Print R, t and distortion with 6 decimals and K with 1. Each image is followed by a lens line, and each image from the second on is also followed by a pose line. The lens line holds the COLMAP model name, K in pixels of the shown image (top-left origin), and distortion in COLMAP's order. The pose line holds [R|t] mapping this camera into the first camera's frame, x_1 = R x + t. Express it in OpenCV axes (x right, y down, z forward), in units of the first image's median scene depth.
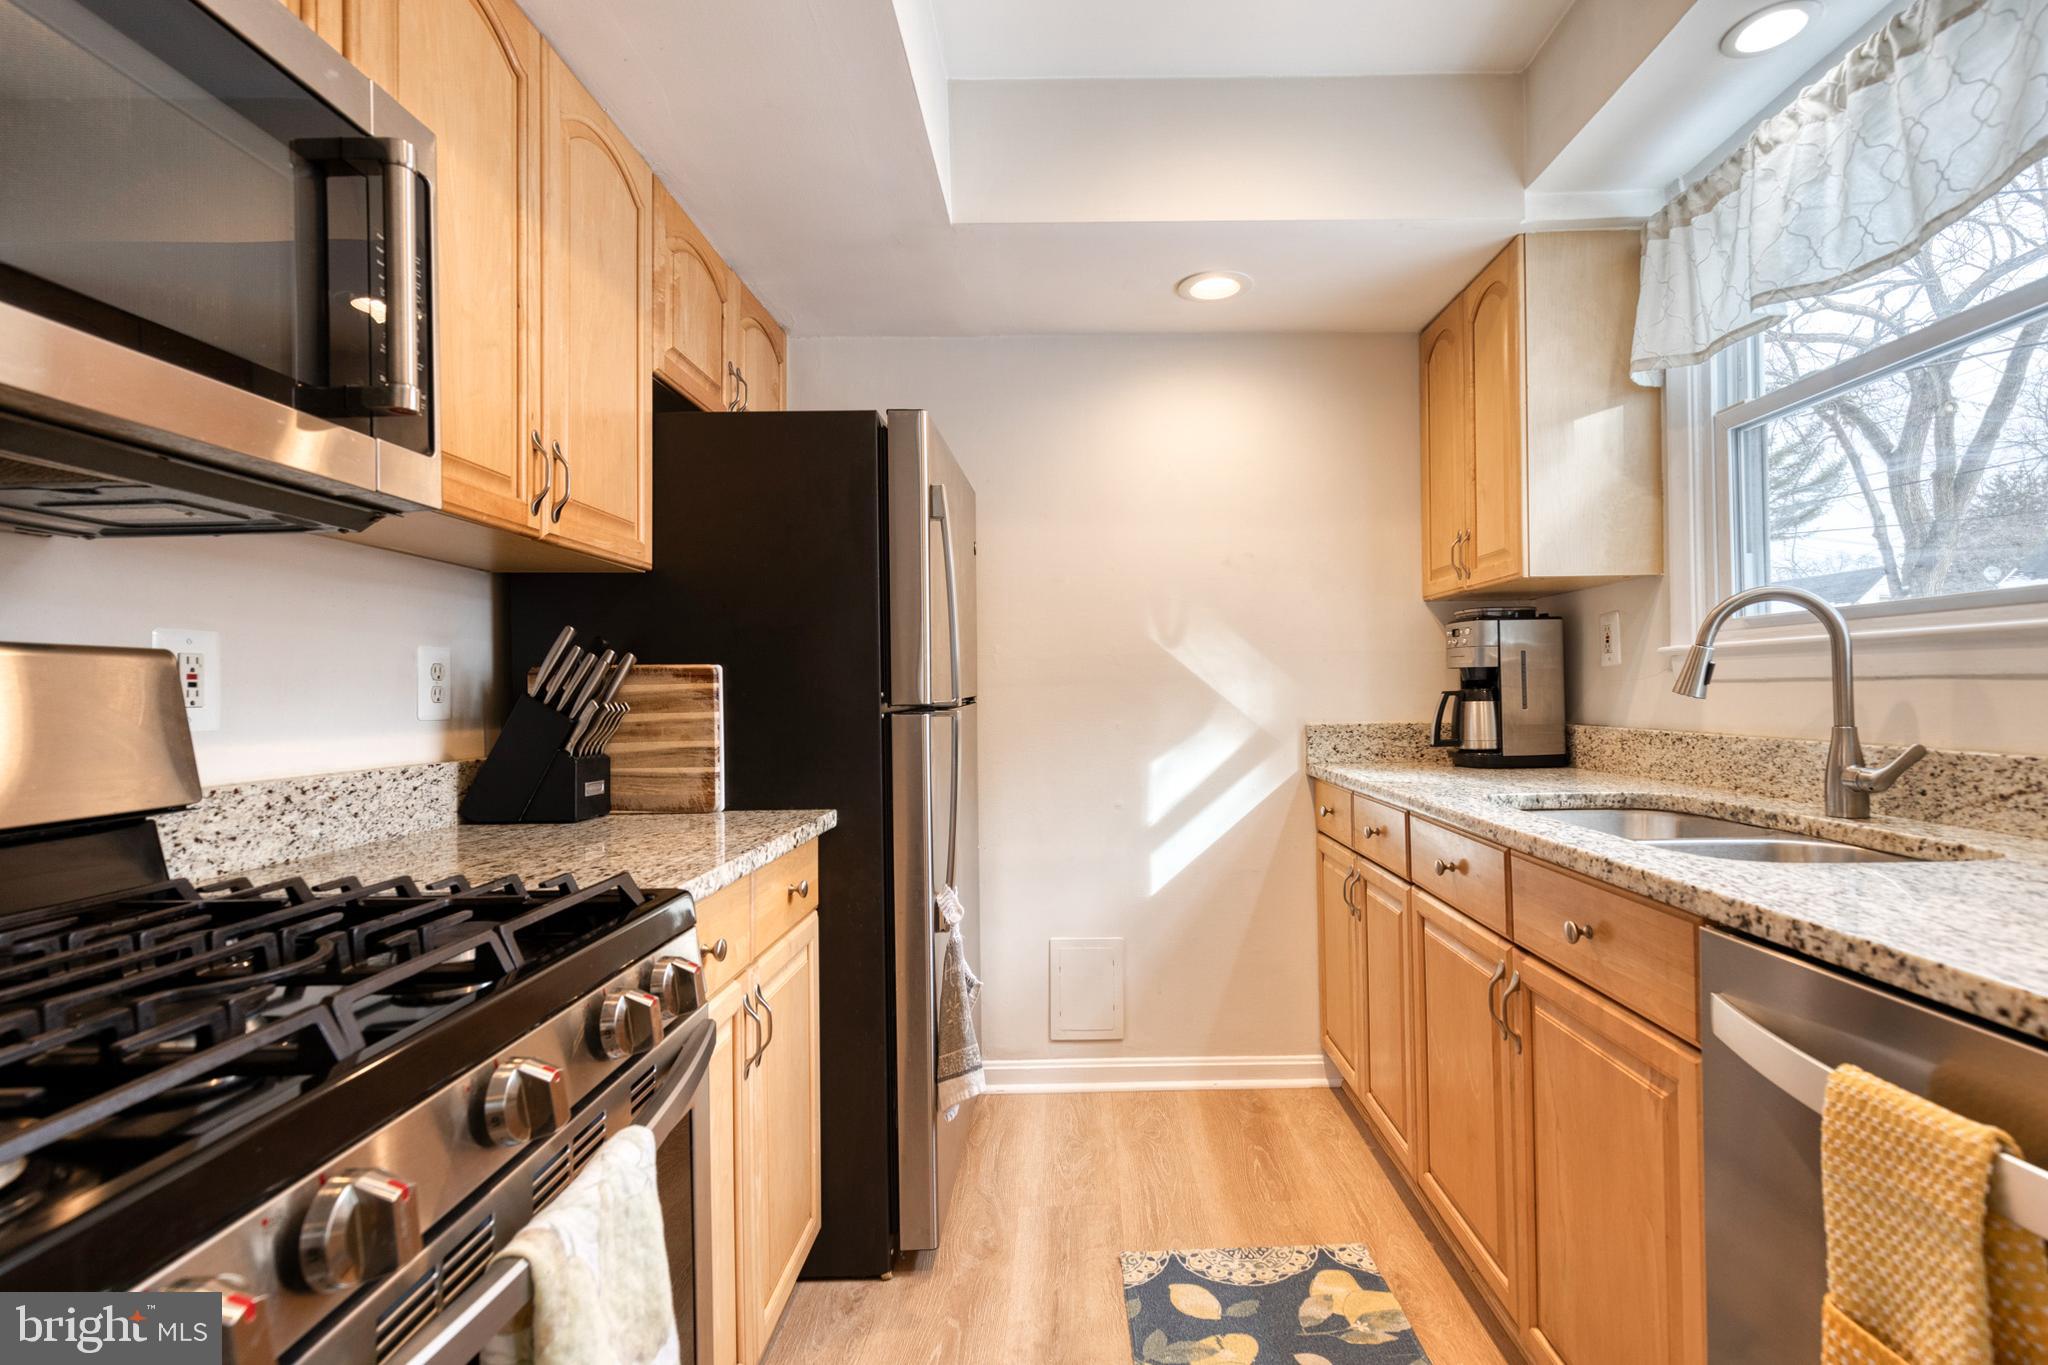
lens RADIAL K [[976.8, 0, 1081.8], [0, 976.8, 683.8], [0, 0, 1]] dist [0.011042, -0.001848]
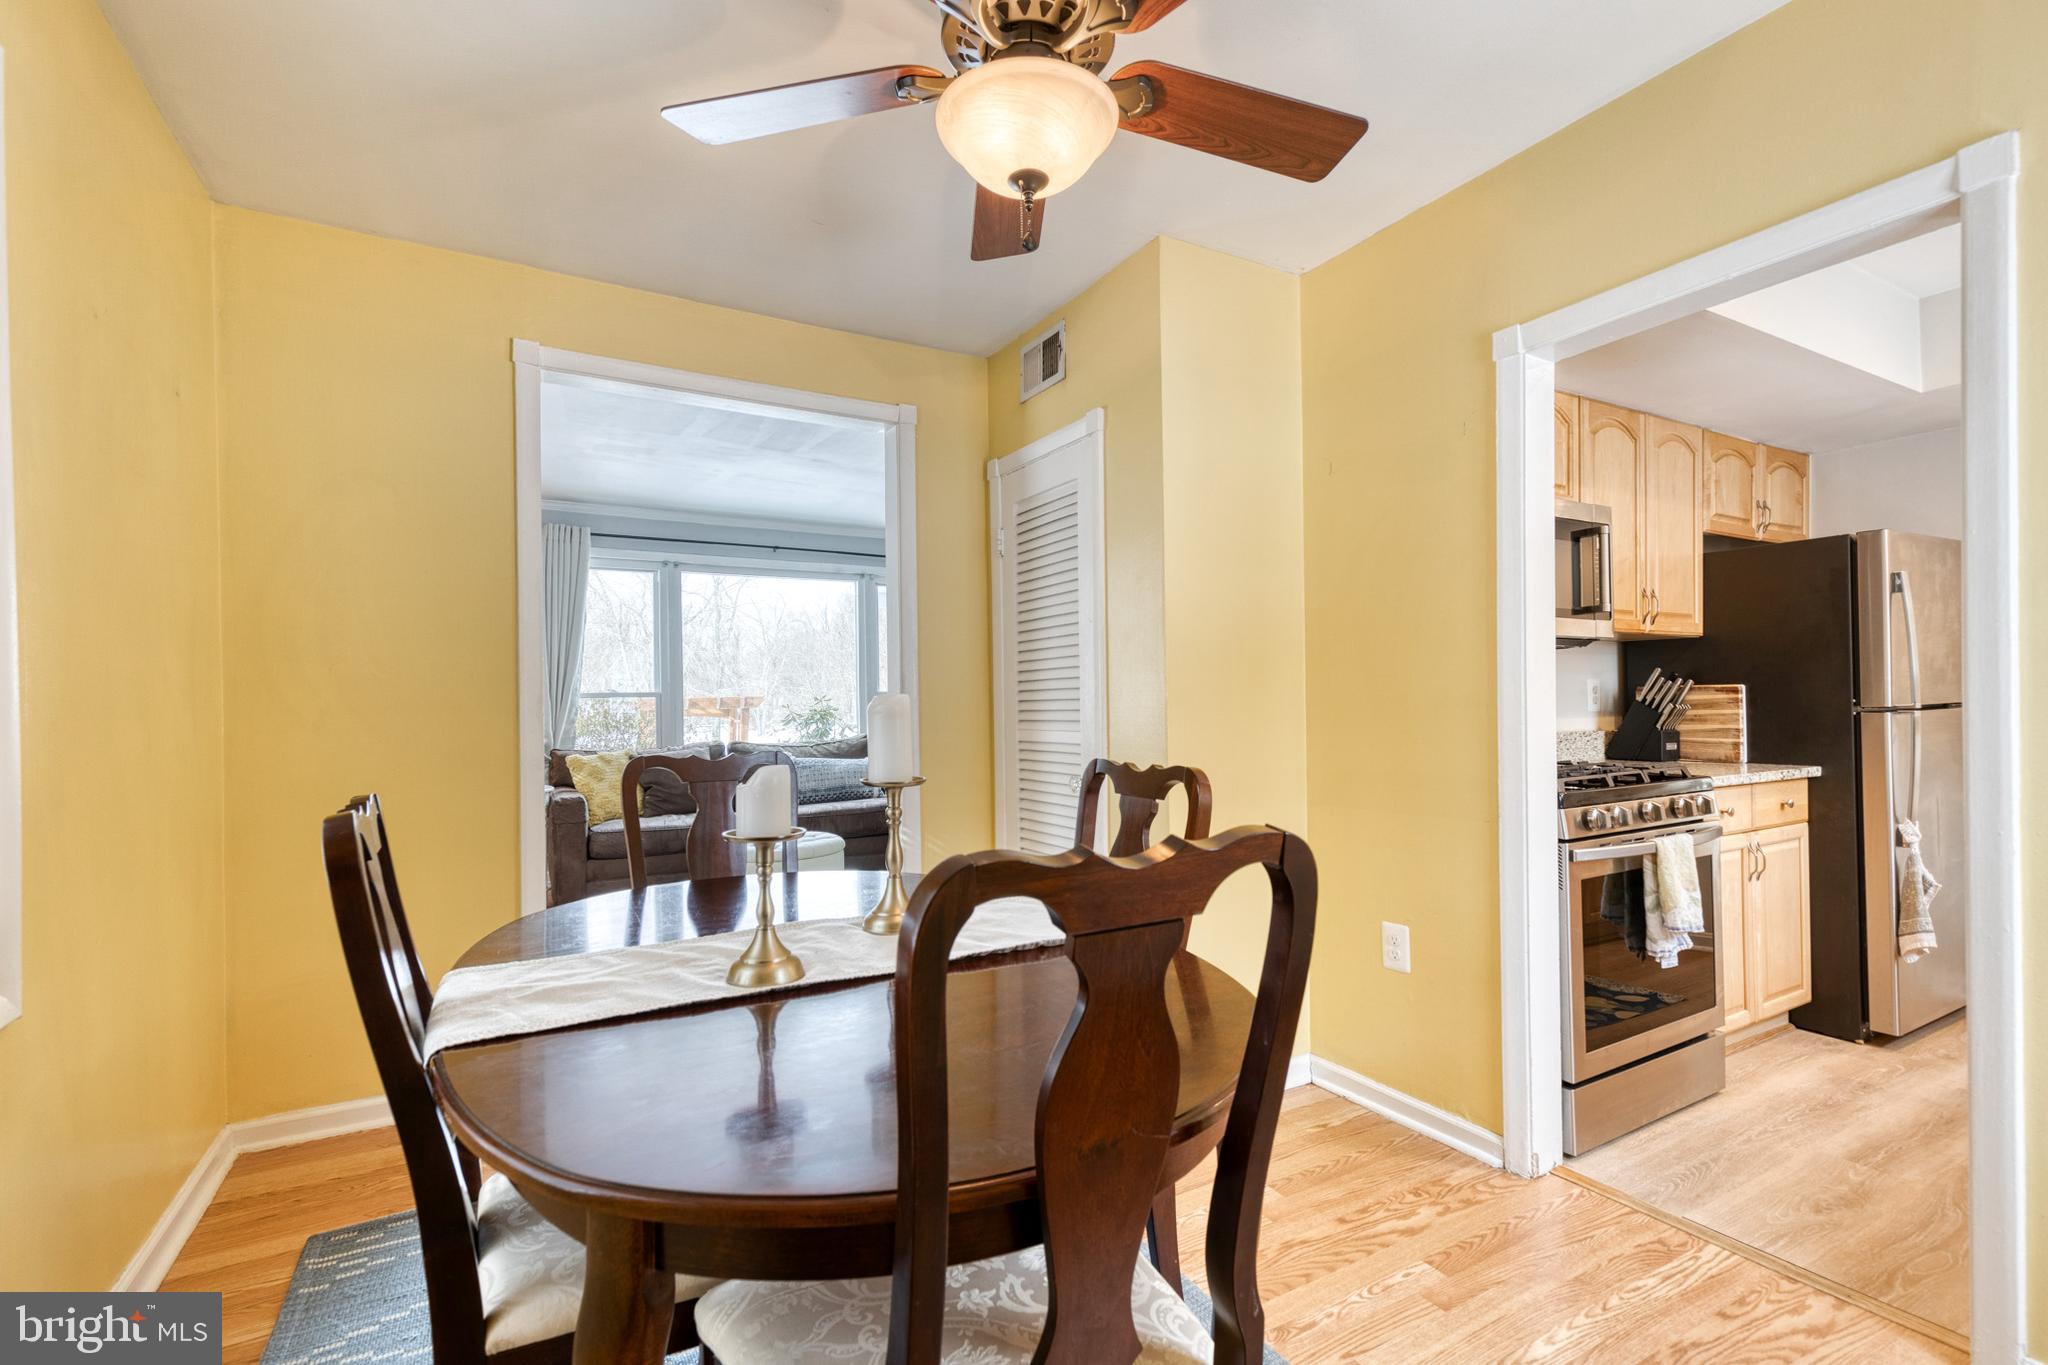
lens RADIAL K [[925.8, 0, 1055.1], [0, 925.8, 700.8], [0, 0, 1]] dist [0.008501, -0.001708]
pose [[0.501719, 0.002430, -0.865027, 0.507089], [0.012442, 0.999872, 0.010025, -0.022875], [0.864941, -0.015793, 0.501624, -1.028695]]
